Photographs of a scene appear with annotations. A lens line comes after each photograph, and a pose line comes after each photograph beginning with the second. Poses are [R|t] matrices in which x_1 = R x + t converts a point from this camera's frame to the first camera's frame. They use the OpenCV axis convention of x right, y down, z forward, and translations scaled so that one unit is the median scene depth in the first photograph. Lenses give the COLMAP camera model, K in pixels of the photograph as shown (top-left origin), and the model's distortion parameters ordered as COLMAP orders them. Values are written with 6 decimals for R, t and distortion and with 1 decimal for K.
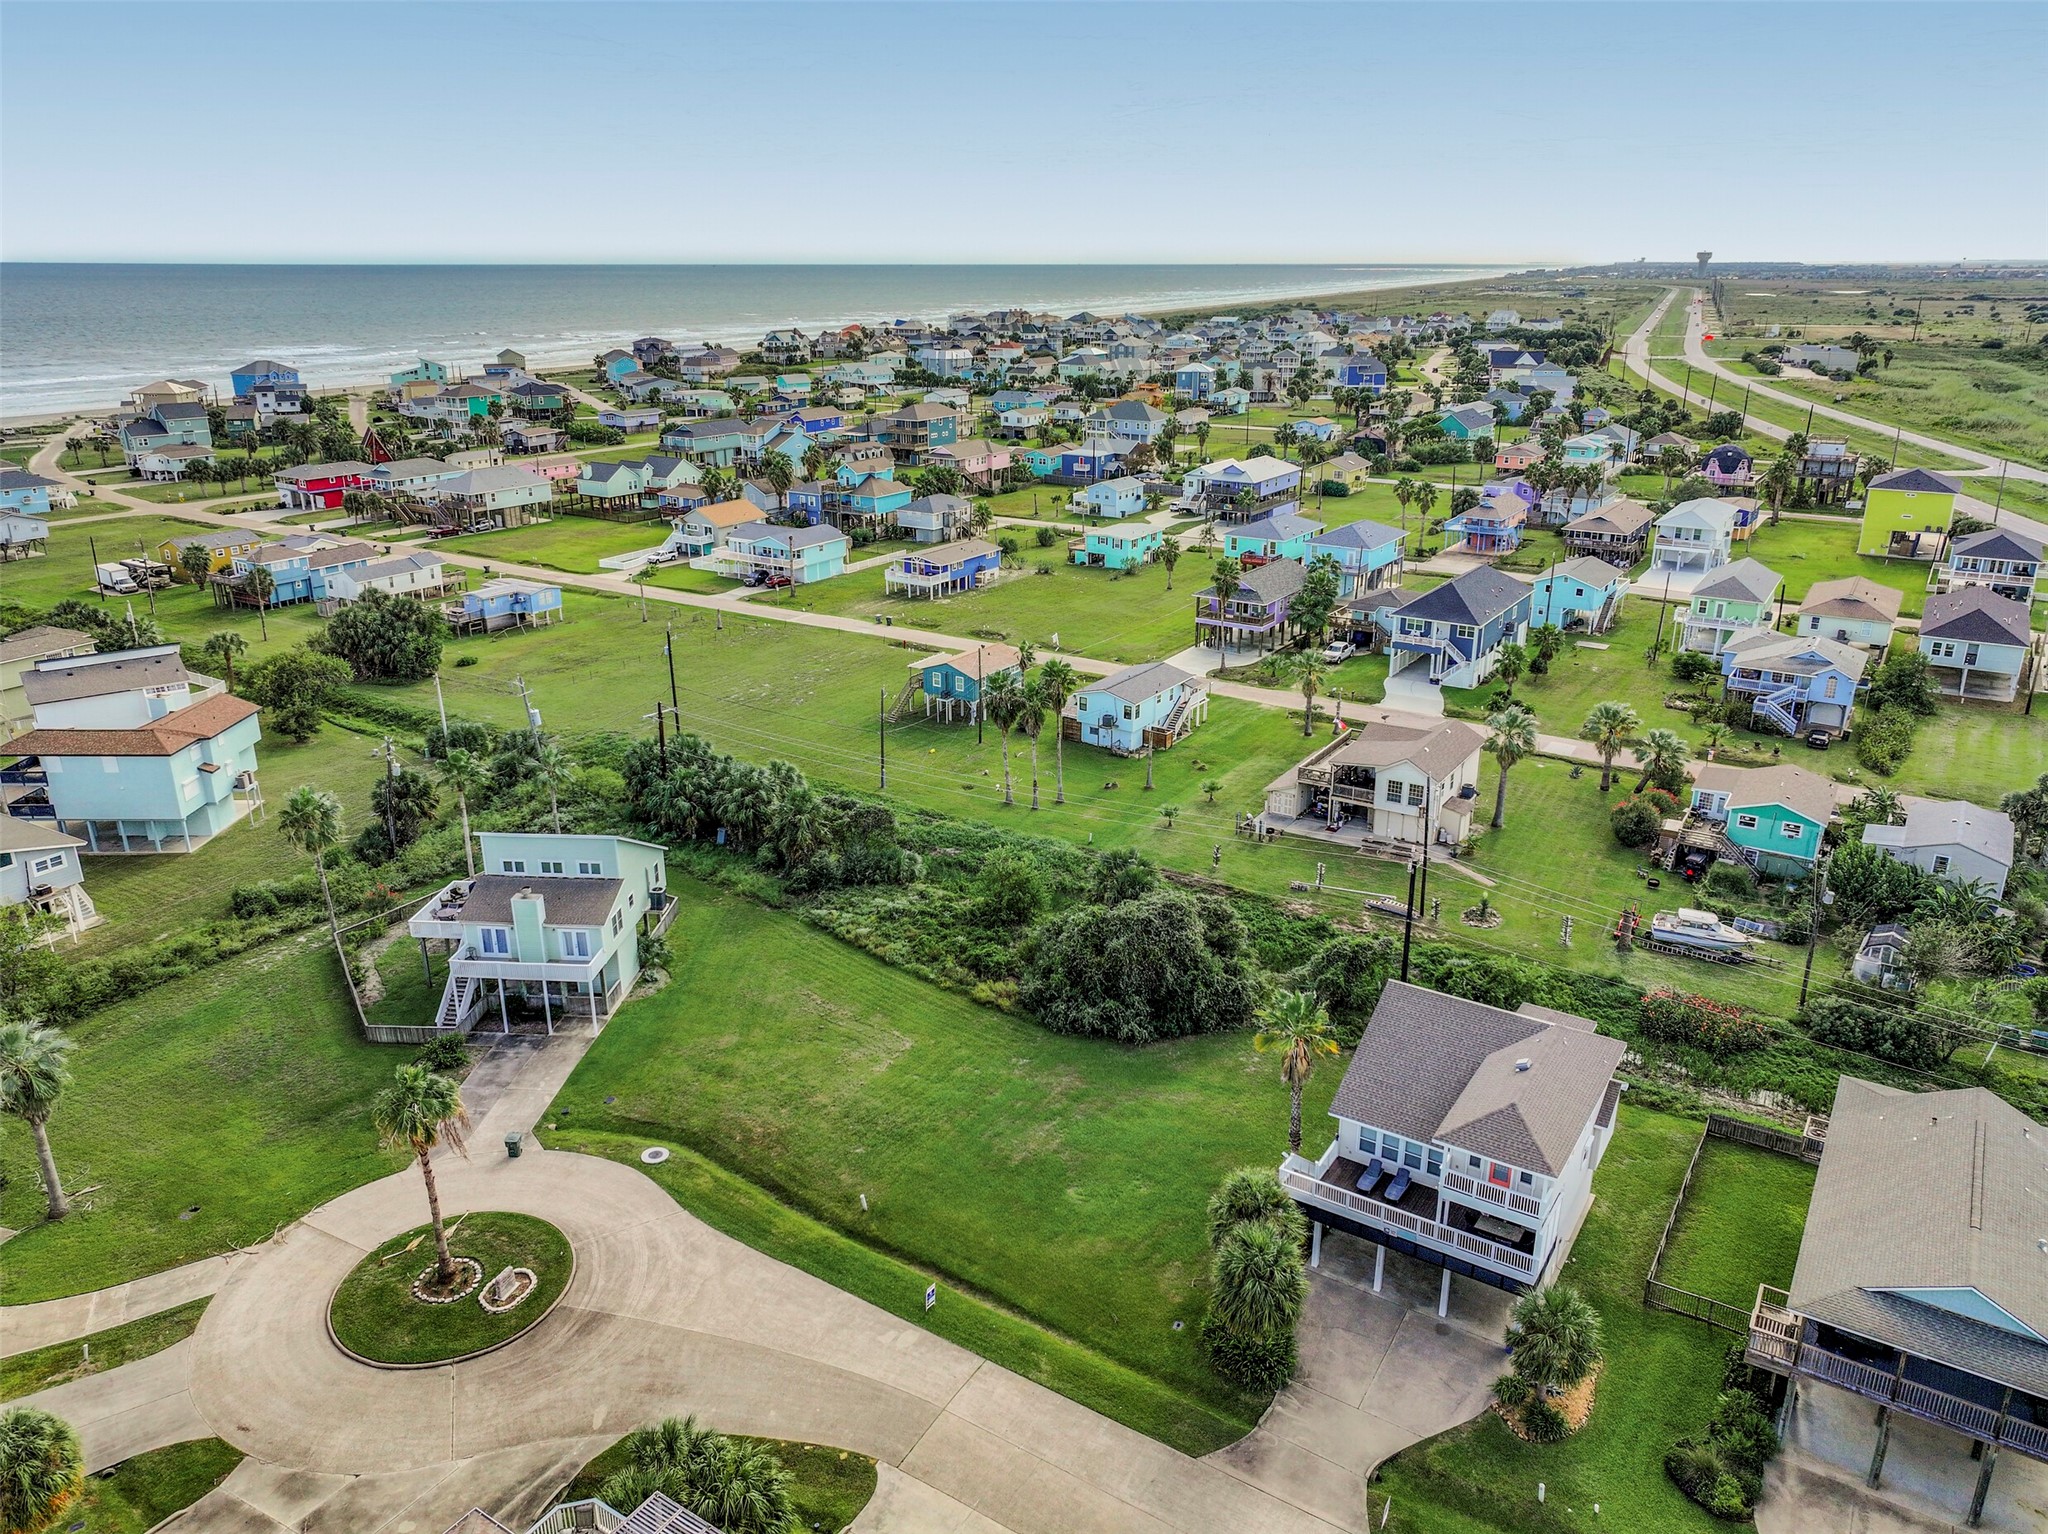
lens RADIAL K [[1434.9, 0, 1024.0], [0, 1434.9, 767.0], [0, 0, 1]] dist [0.008107, 0.000384]
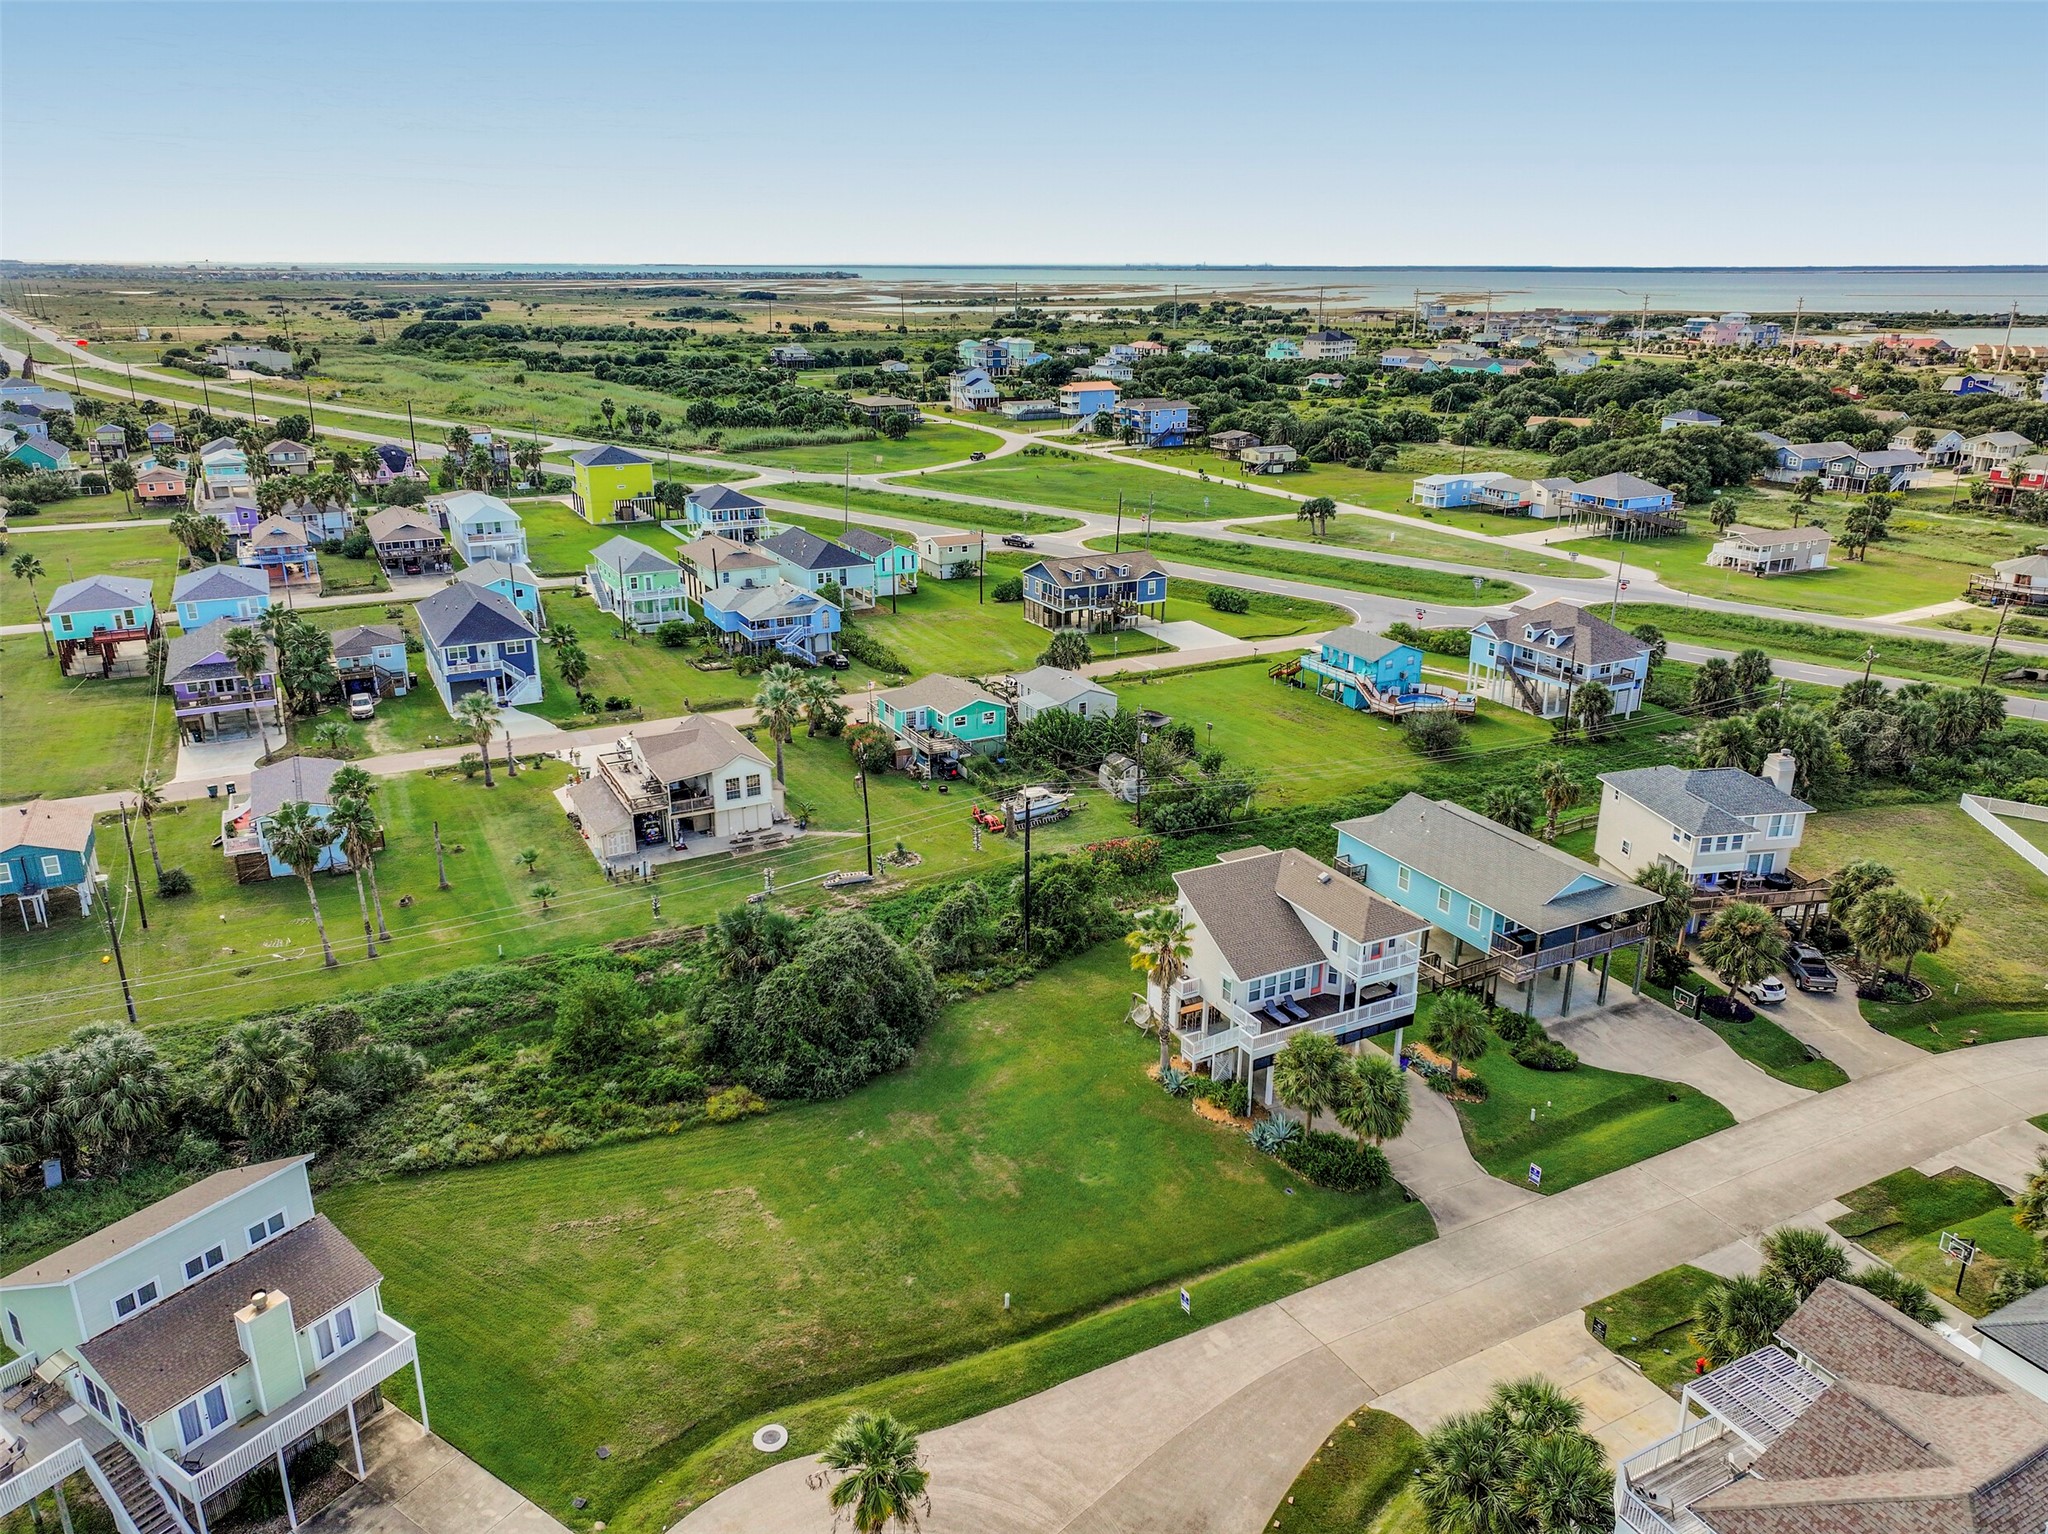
lens RADIAL K [[1434.9, 0, 1024.0], [0, 1434.9, 767.0], [0, 0, 1]] dist [0.008107, 0.000384]
pose [[0.491128, -0.286006, 0.822796, -0.487714], [0.286067, 0.945131, 0.157776, -0.102125], [-0.822775, 0.157887, 0.545997, 0.280236]]
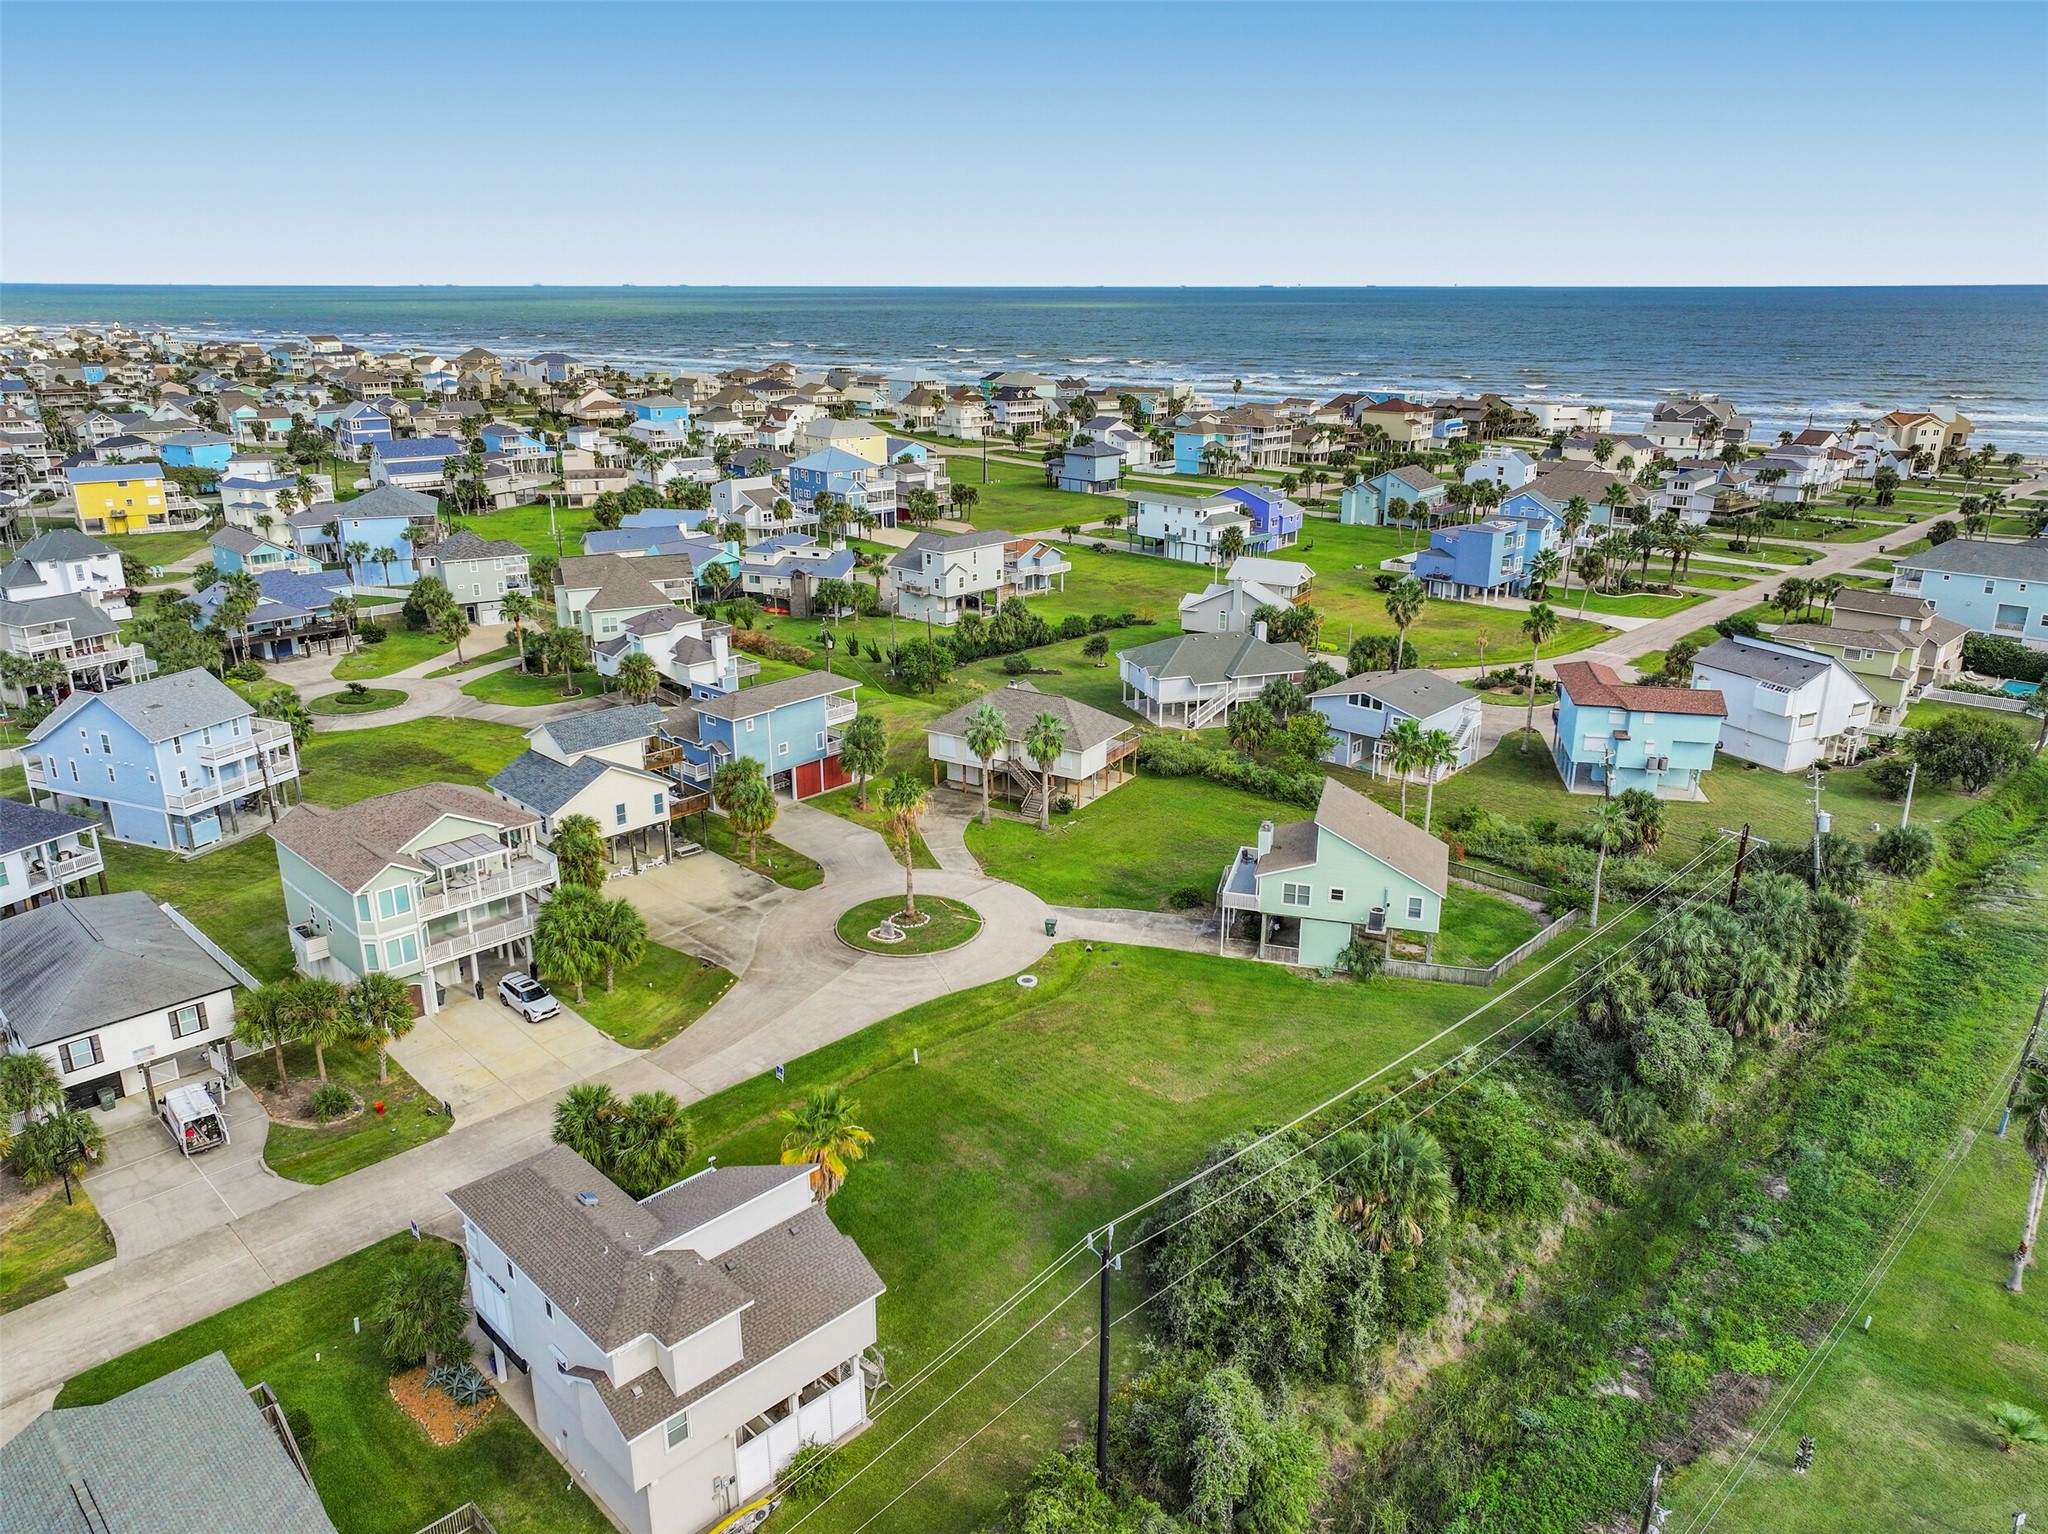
lens RADIAL K [[1434.9, 0, 1024.0], [0, 1434.9, 767.0], [0, 0, 1]] dist [0.008107, 0.000384]
pose [[-0.208146, 0.312679, -0.926772, 0.581119], [-0.326065, 0.871142, 0.367142, -0.242316], [0.922148, 0.378607, -0.079371, 0.695943]]
